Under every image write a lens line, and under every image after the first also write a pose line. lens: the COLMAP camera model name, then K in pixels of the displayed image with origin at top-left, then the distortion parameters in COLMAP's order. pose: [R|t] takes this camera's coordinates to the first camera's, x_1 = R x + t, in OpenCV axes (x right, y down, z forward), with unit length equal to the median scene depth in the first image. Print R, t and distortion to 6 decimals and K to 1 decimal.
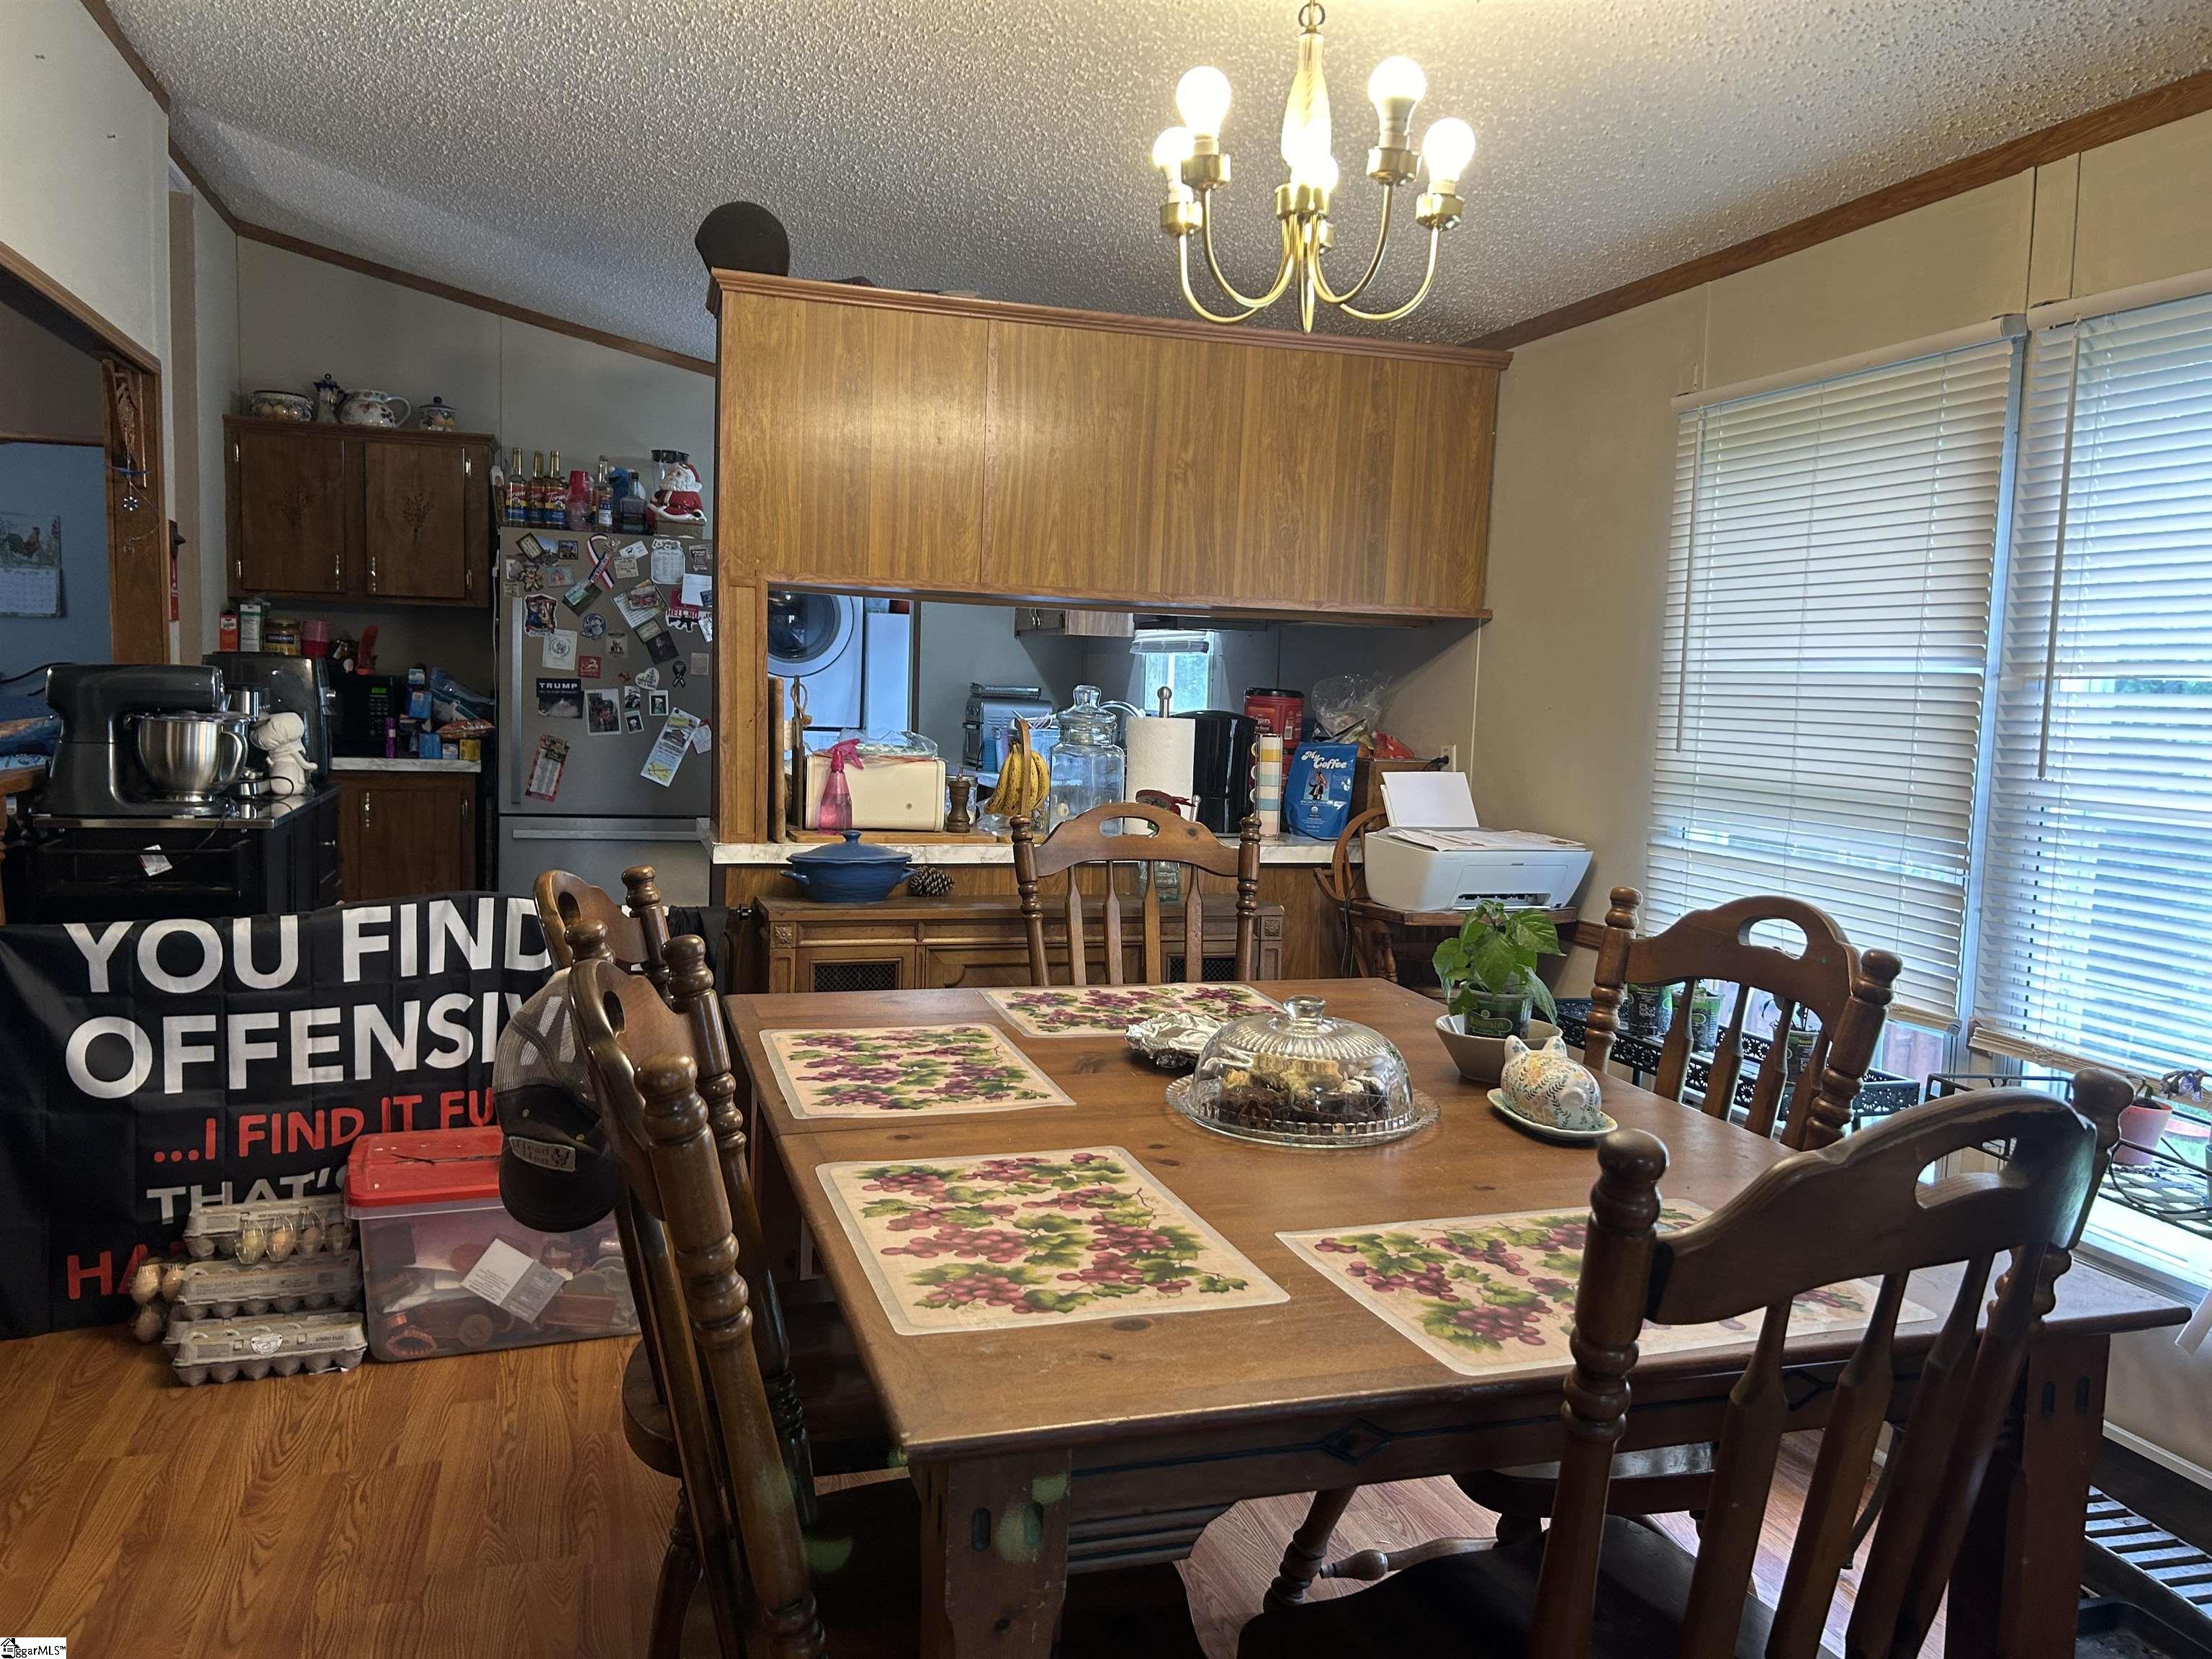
lens RADIAL K [[1626.1, 0, 1106.0], [0, 1626.1, 829.5], [0, 0, 1]] dist [0.083348, -0.101303]
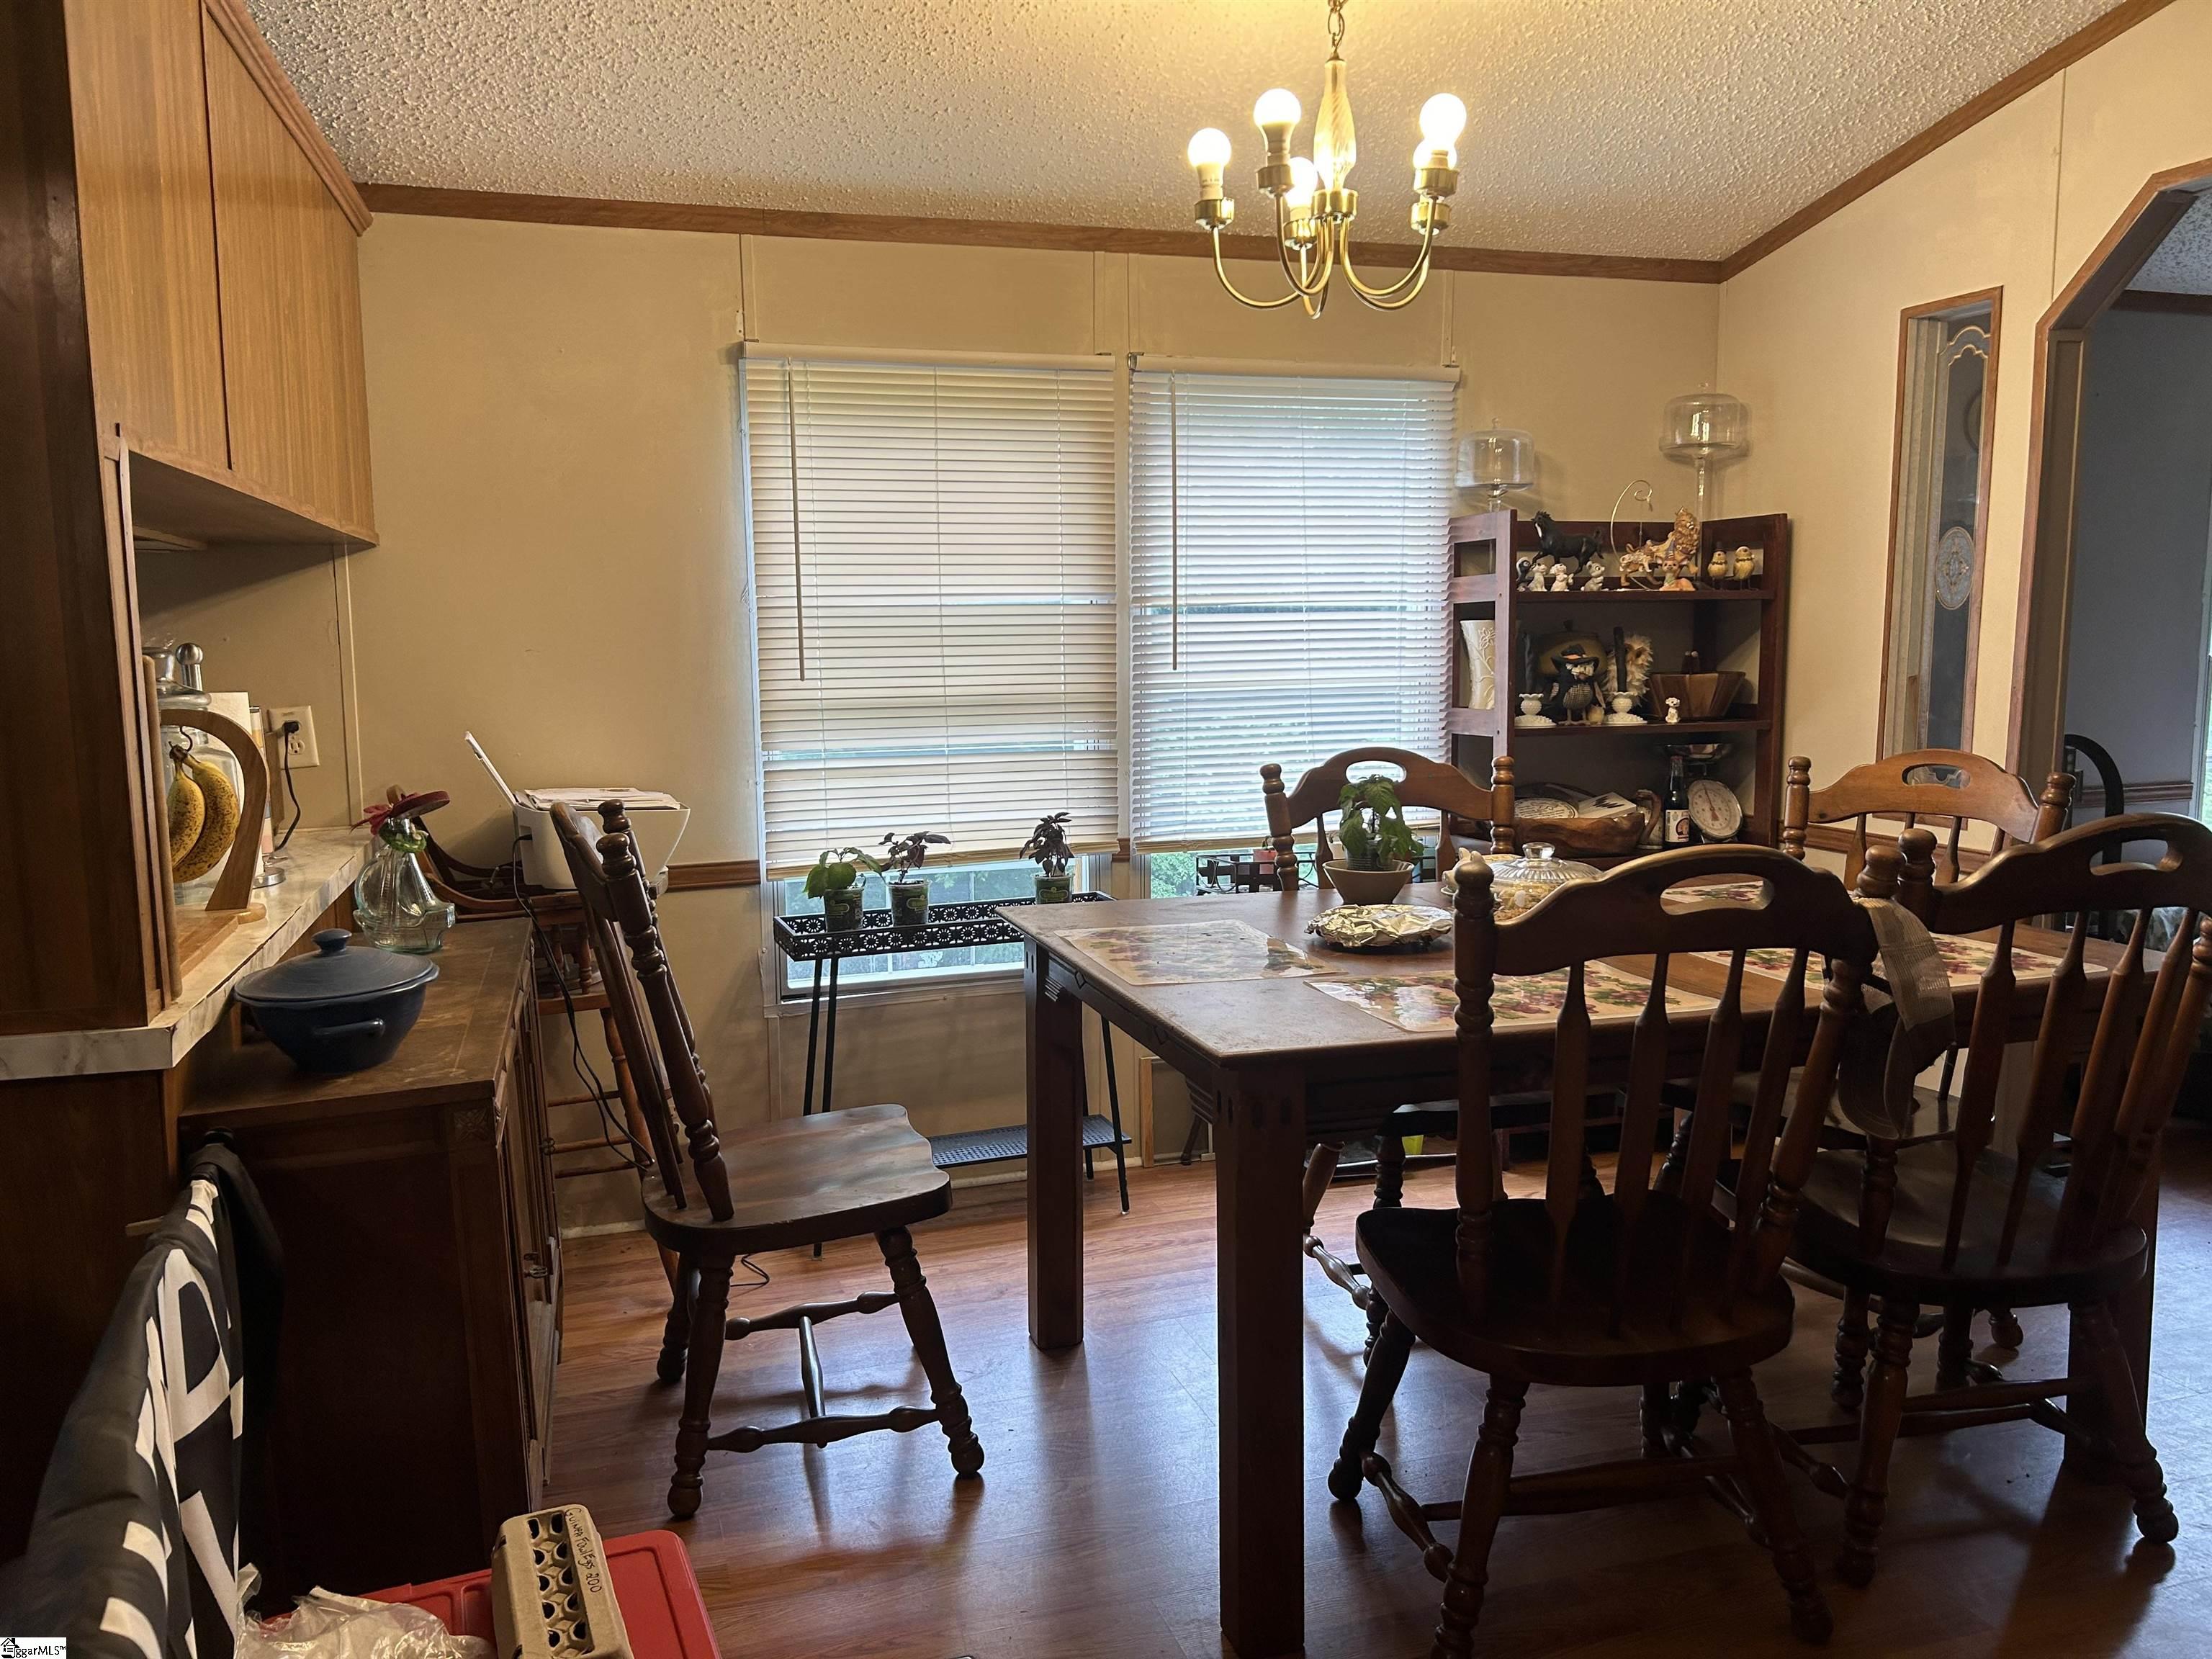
lens RADIAL K [[1626.1, 0, 1106.0], [0, 1626.1, 829.5], [0, 0, 1]] dist [0.083348, -0.101303]
pose [[-0.000091, -0.155649, 0.987812, -1.242101], [0.106784, 0.982163, 0.154769, -0.162963], [-0.994282, 0.105497, 0.016532, 1.340388]]
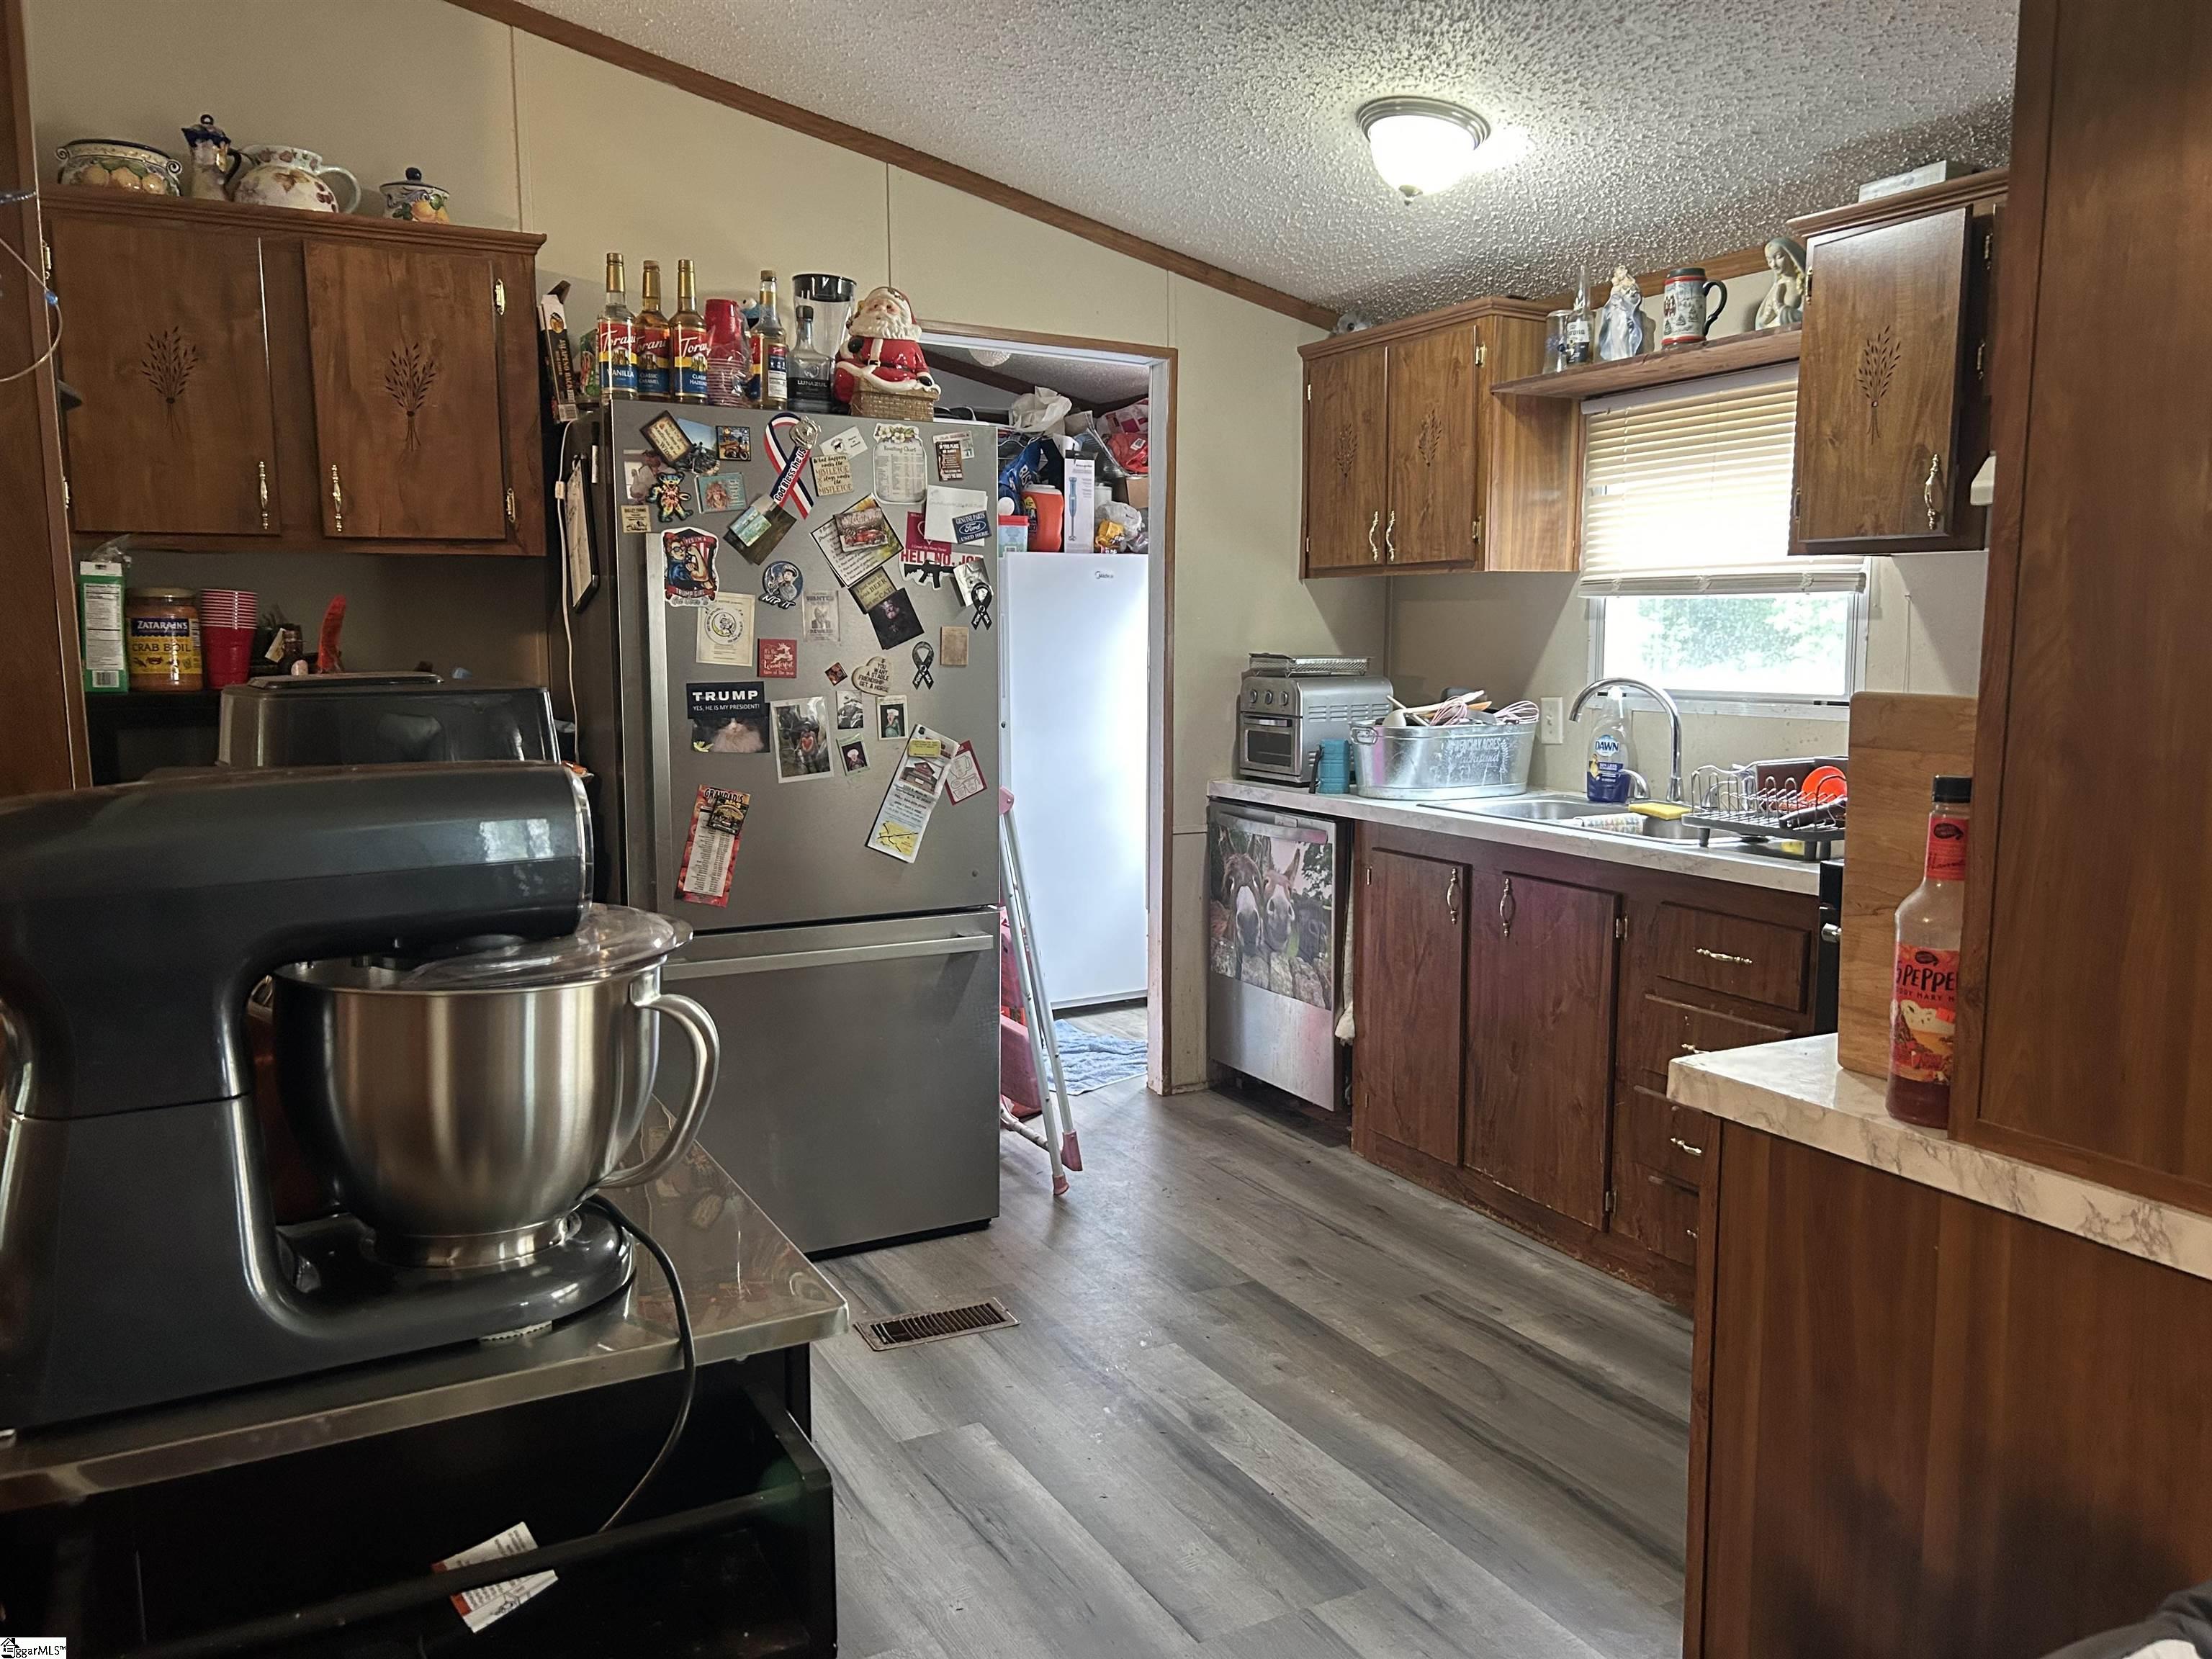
lens RADIAL K [[1626.1, 0, 1106.0], [0, 1626.1, 829.5], [0, 0, 1]] dist [0.083348, -0.101303]
pose [[0.980455, -0.058114, 0.187966, -0.309211], [0.051202, 0.997829, 0.041426, -0.058348], [-0.189965, -0.030992, 0.981301, 0.433477]]
